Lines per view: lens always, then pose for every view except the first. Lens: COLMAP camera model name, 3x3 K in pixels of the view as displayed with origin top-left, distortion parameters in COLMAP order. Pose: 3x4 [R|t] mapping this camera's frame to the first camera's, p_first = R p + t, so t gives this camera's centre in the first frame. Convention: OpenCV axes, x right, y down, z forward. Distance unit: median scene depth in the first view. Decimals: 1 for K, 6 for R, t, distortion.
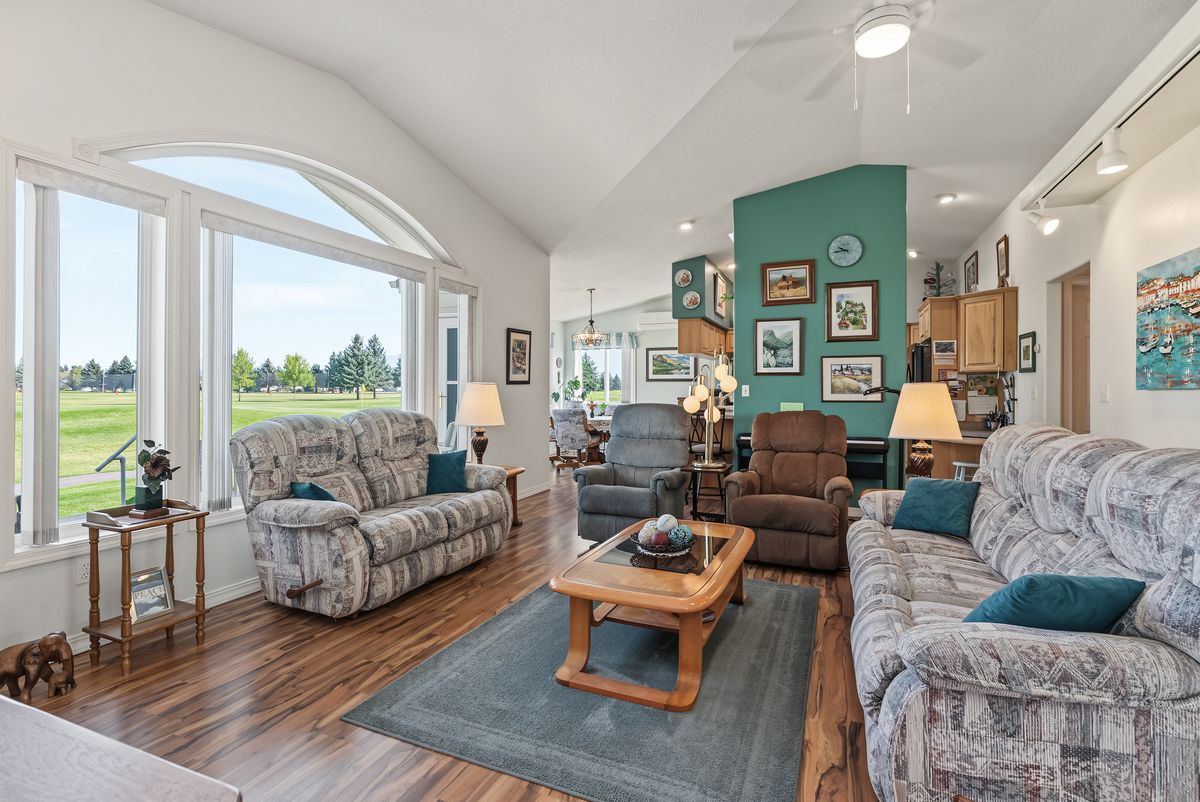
lens RADIAL K [[568.5, 0, 606.8], [0, 568.5, 391.2], [0, 0, 1]] dist [-0.003002, -0.001644]
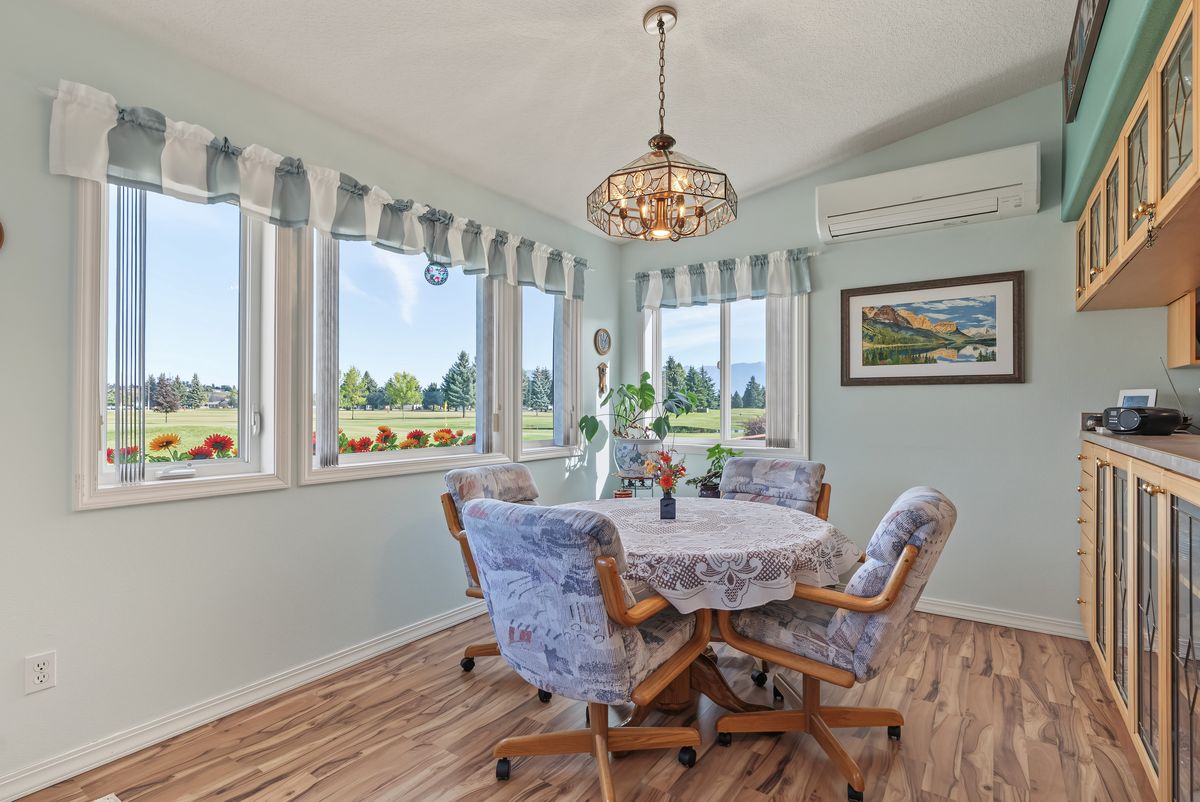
lens RADIAL K [[568.5, 0, 591.7], [0, 568.5, 402.9], [0, 0, 1]] dist [-0.003002, -0.001644]
pose [[0.973409, -0.000895, -0.229073, -0.000004], [-0.001732, 0.999935, -0.011268, -0.002408], [0.229068, 0.011365, 0.973344, 0.606038]]
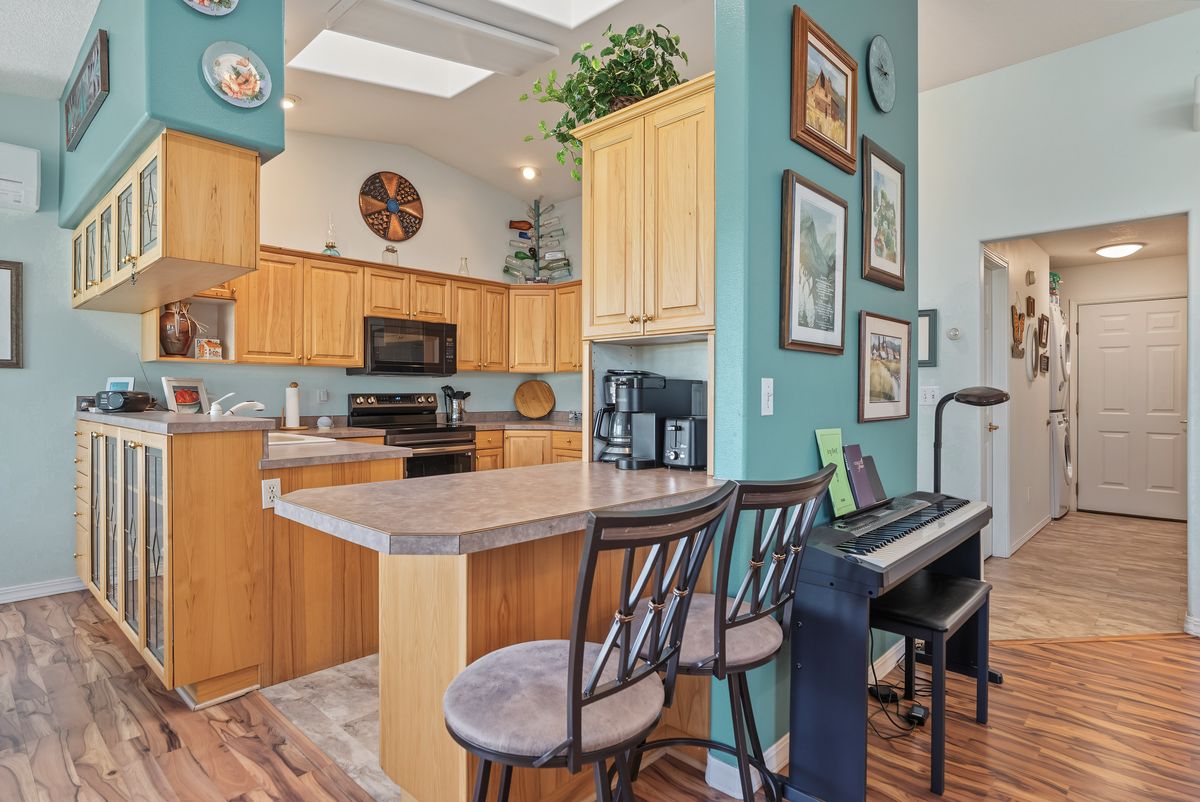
lens RADIAL K [[625.5, 0, 603.3], [0, 625.5, 396.8], [0, 0, 1]] dist [0.001261, 0.001599]
pose [[0.361242, -0.007323, 0.932443, -0.051004], [0.004760, 0.999971, 0.006010, -0.001444], [-0.932460, 0.002267, 0.361266, 0.527535]]
